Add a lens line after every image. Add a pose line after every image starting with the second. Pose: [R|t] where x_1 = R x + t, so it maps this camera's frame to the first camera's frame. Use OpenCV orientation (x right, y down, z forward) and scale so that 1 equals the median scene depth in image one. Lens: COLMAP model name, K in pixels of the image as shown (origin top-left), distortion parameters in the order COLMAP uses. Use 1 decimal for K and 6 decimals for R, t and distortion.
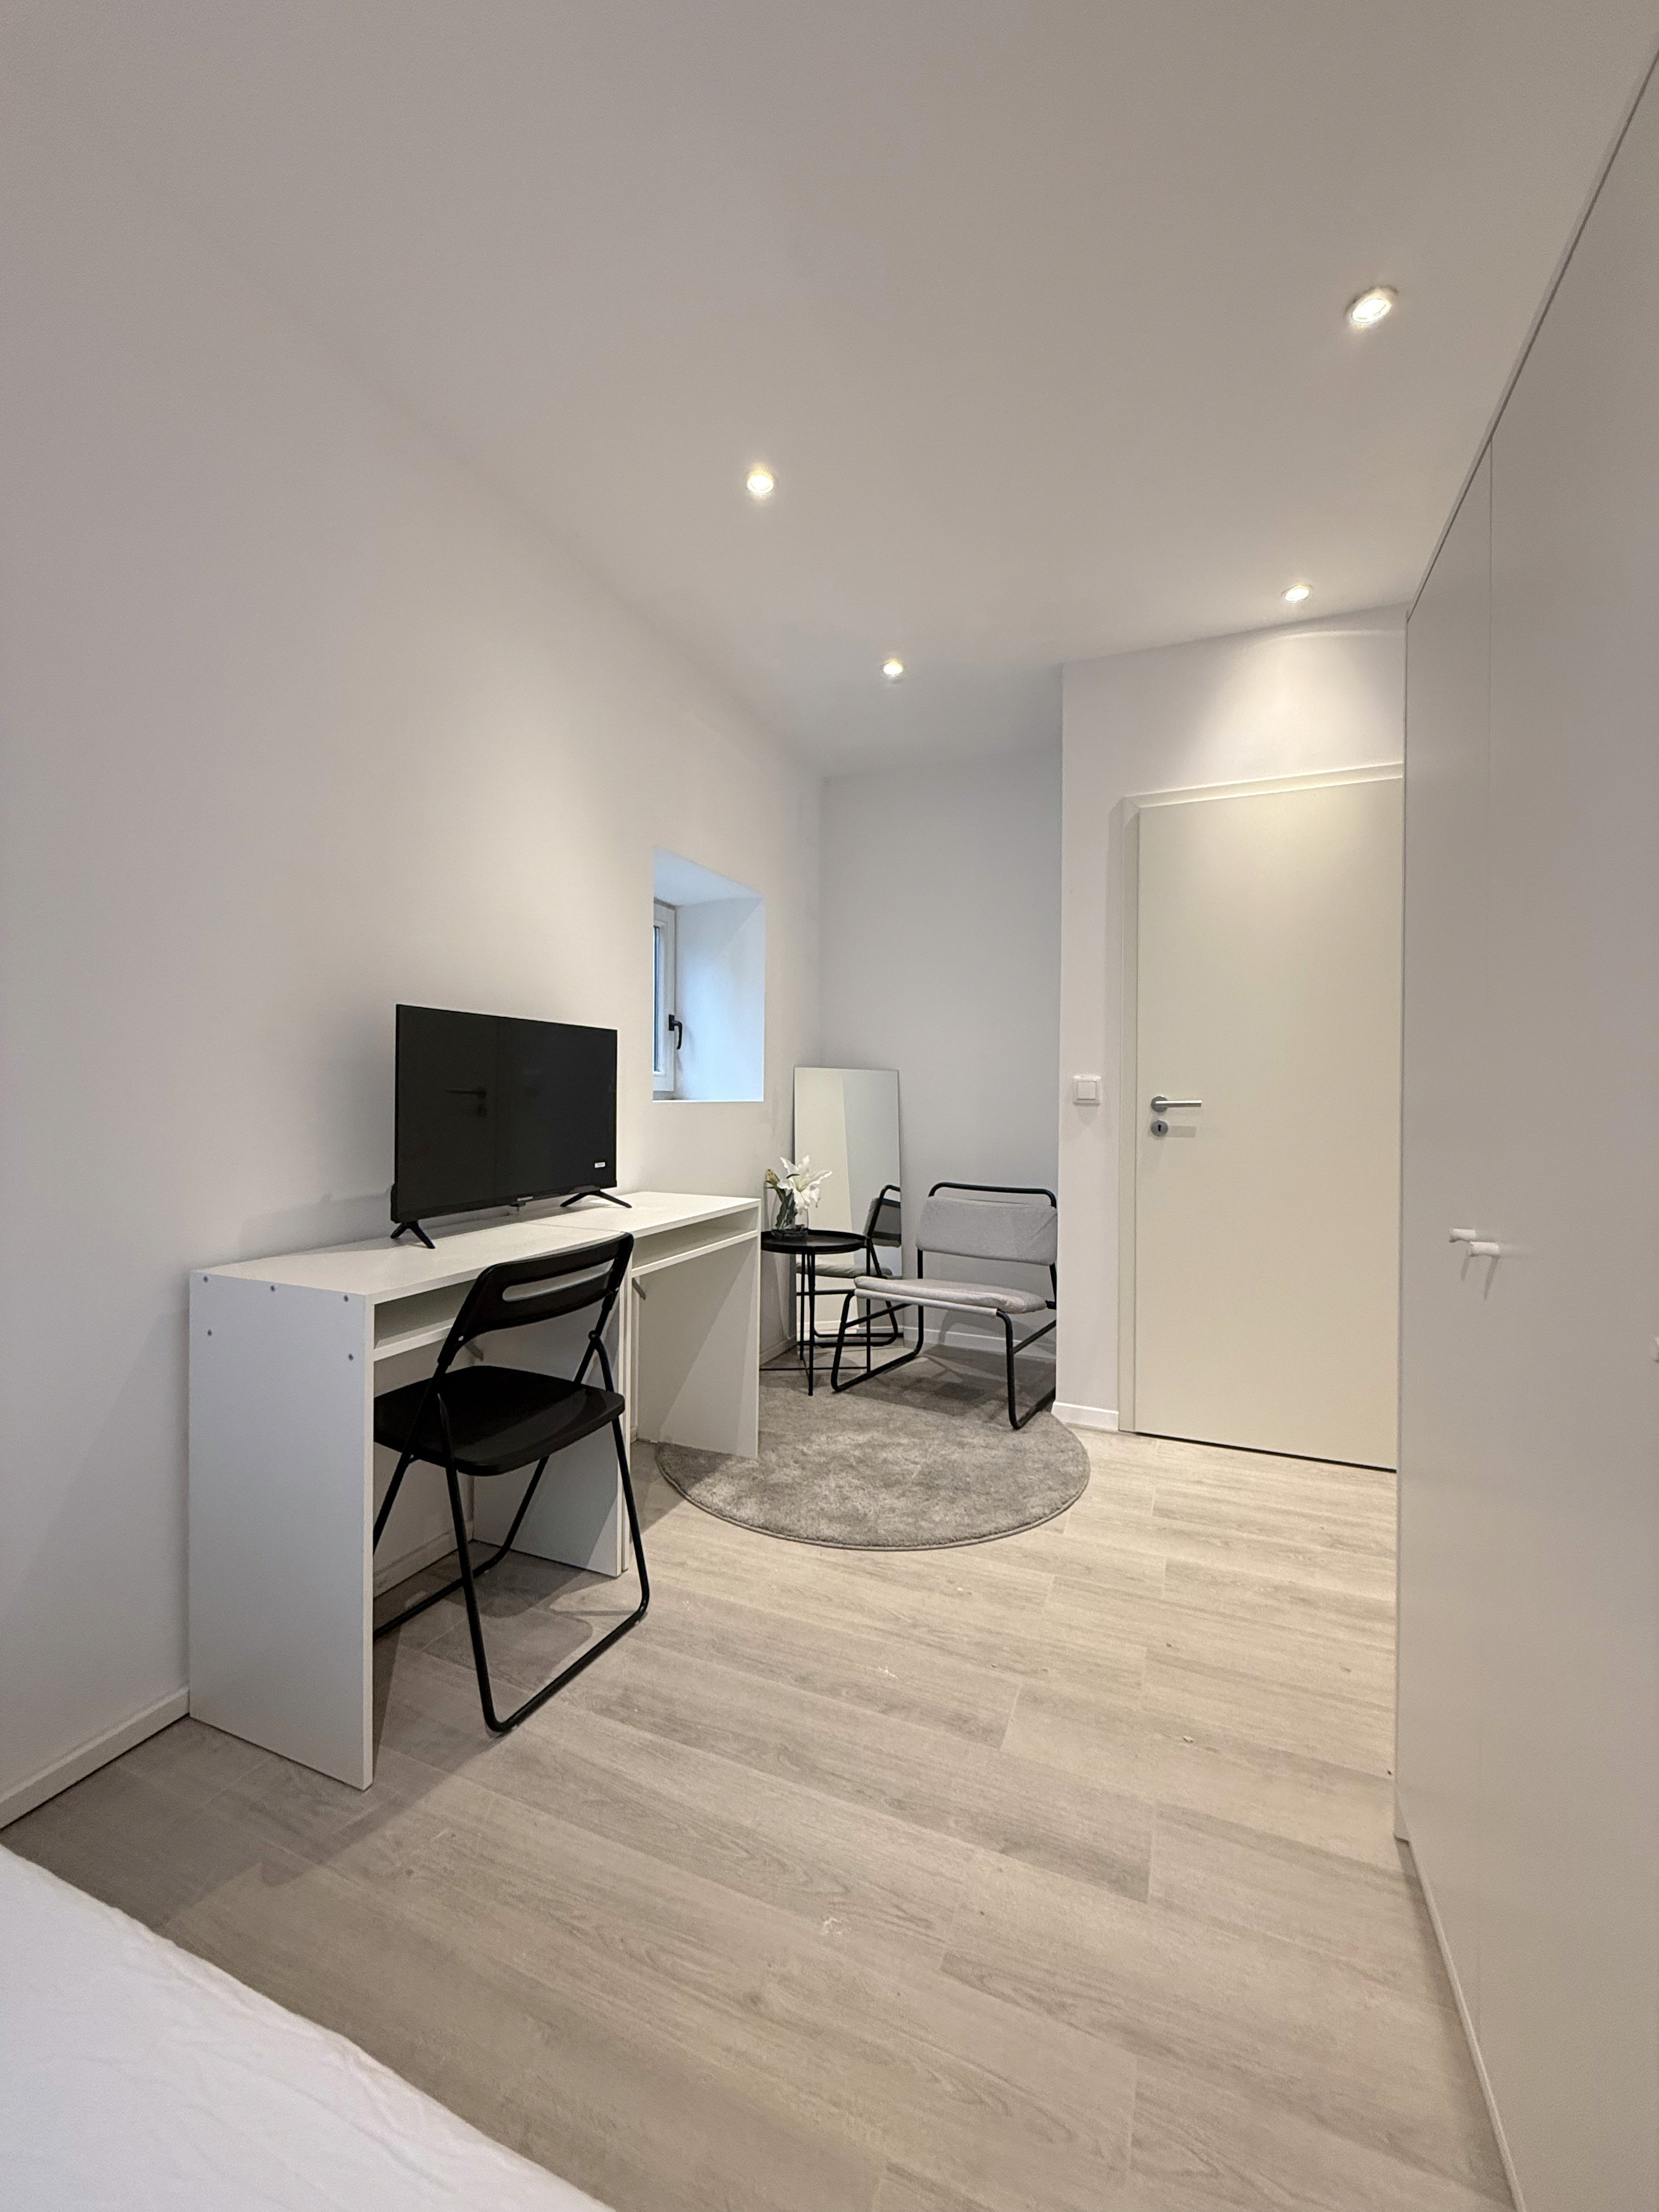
lens RADIAL K [[888.3, 0, 830.7], [0, 888.3, 1096.3], [0, 0, 1]] dist [-0.000716, 0.000525]
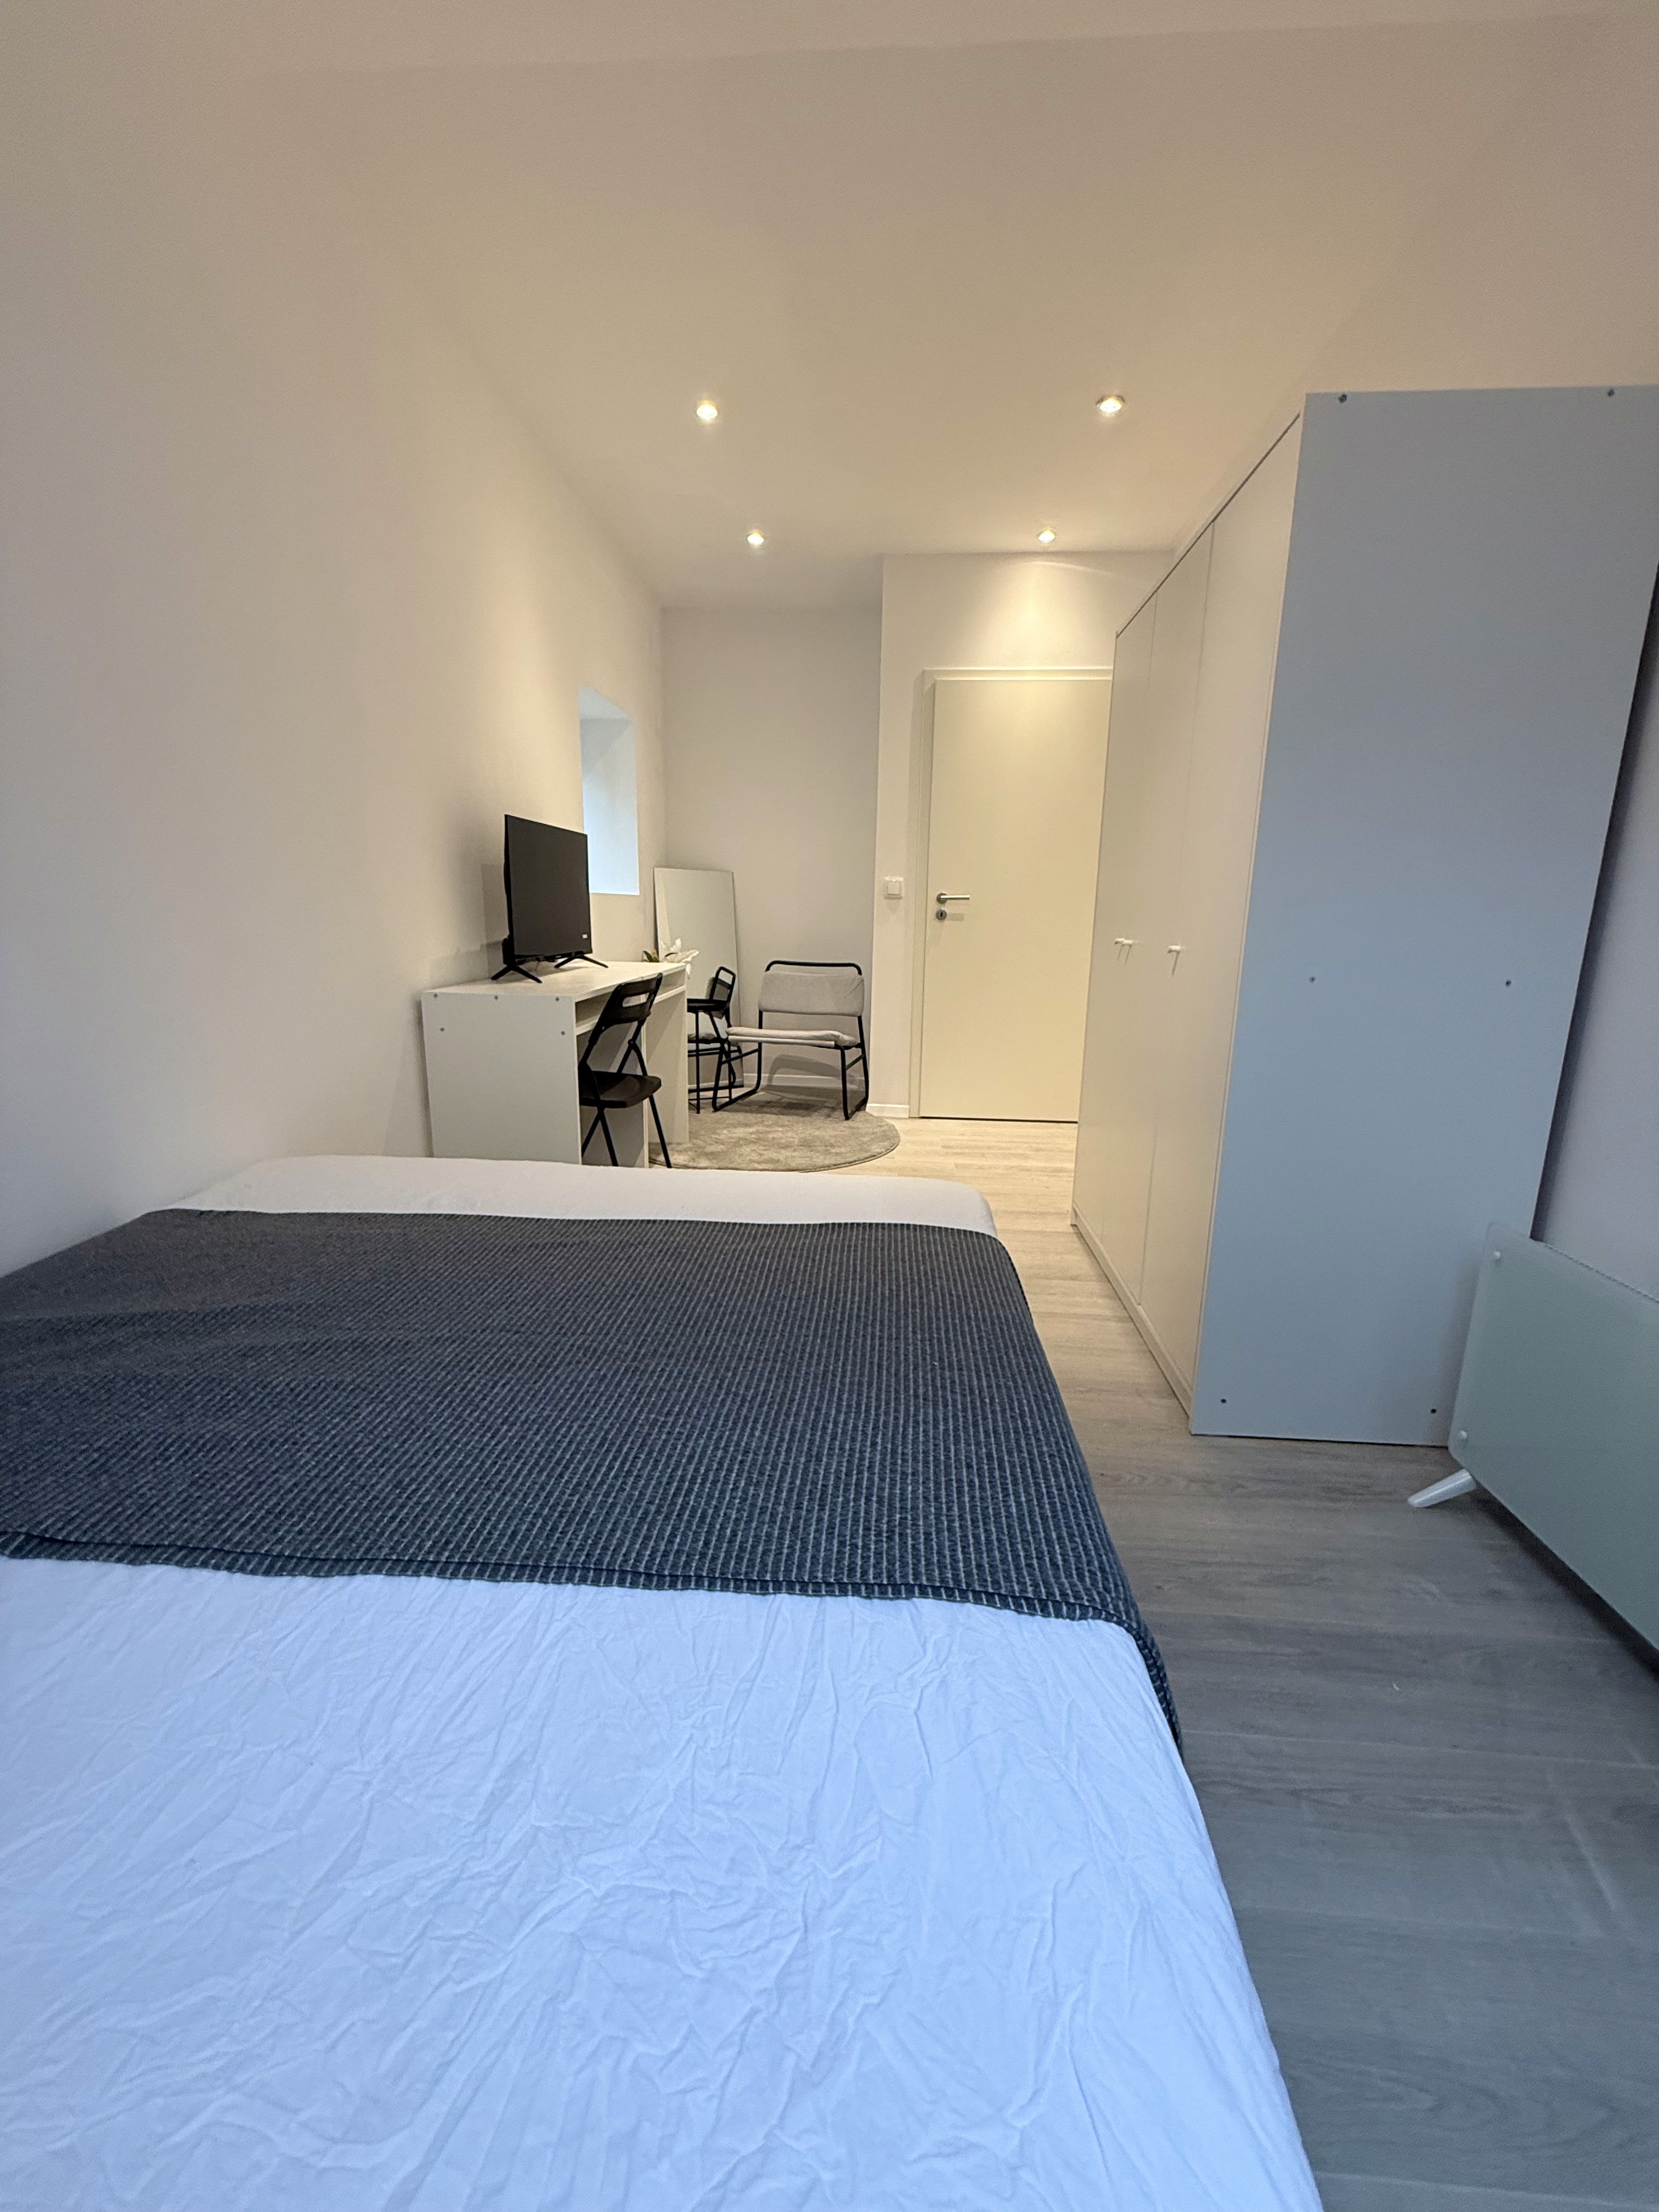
lens RADIAL K [[888.3, 0, 830.3], [0, 888.3, 1103.1], [0, 0, 1]] dist [-0.000716, 0.000525]
pose [[0.948805, -0.061835, 0.309752, -0.283439], [-0.006570, 0.976576, 0.215075, 0.025314], [-0.315796, -0.206099, 0.926173, -0.377516]]
